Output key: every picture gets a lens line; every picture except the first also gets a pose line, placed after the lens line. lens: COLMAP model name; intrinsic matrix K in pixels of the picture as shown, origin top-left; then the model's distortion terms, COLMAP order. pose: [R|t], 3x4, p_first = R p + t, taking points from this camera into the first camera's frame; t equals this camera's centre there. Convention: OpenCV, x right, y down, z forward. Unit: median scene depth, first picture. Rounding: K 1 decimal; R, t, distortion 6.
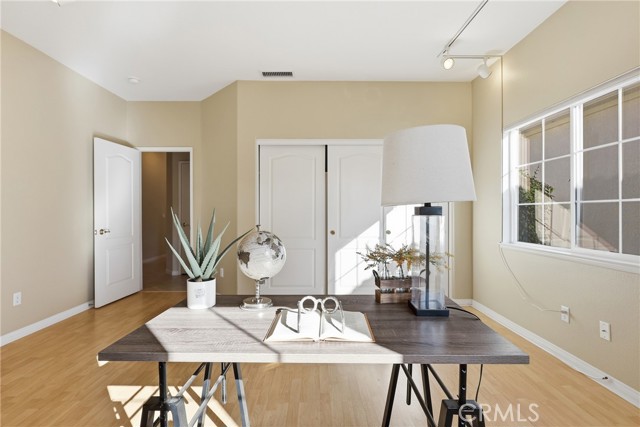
lens RADIAL K [[303.2, 0, 320.2], [0, 303.2, 212.4], [0, 0, 1]] dist [-0.000810, 0.001203]
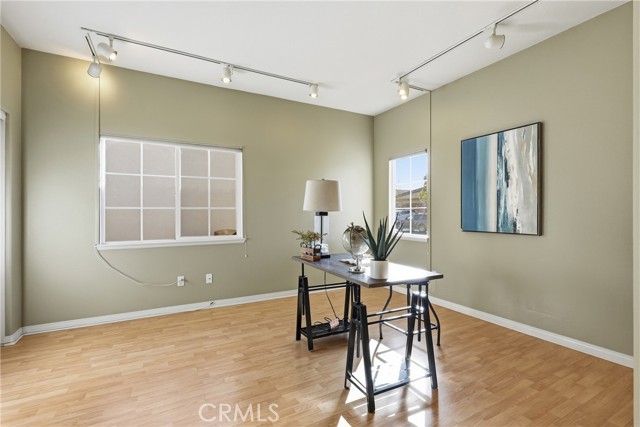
lens RADIAL K [[303.2, 0, 319.8], [0, 303.2, 217.8], [0, 0, 1]] dist [-0.000810, 0.001203]
pose [[-0.494695, 0.004759, 0.869053, -0.777039], [0.000271, 0.999986, -0.005321, 0.018023], [-0.869066, -0.002397, -0.494690, 1.016195]]
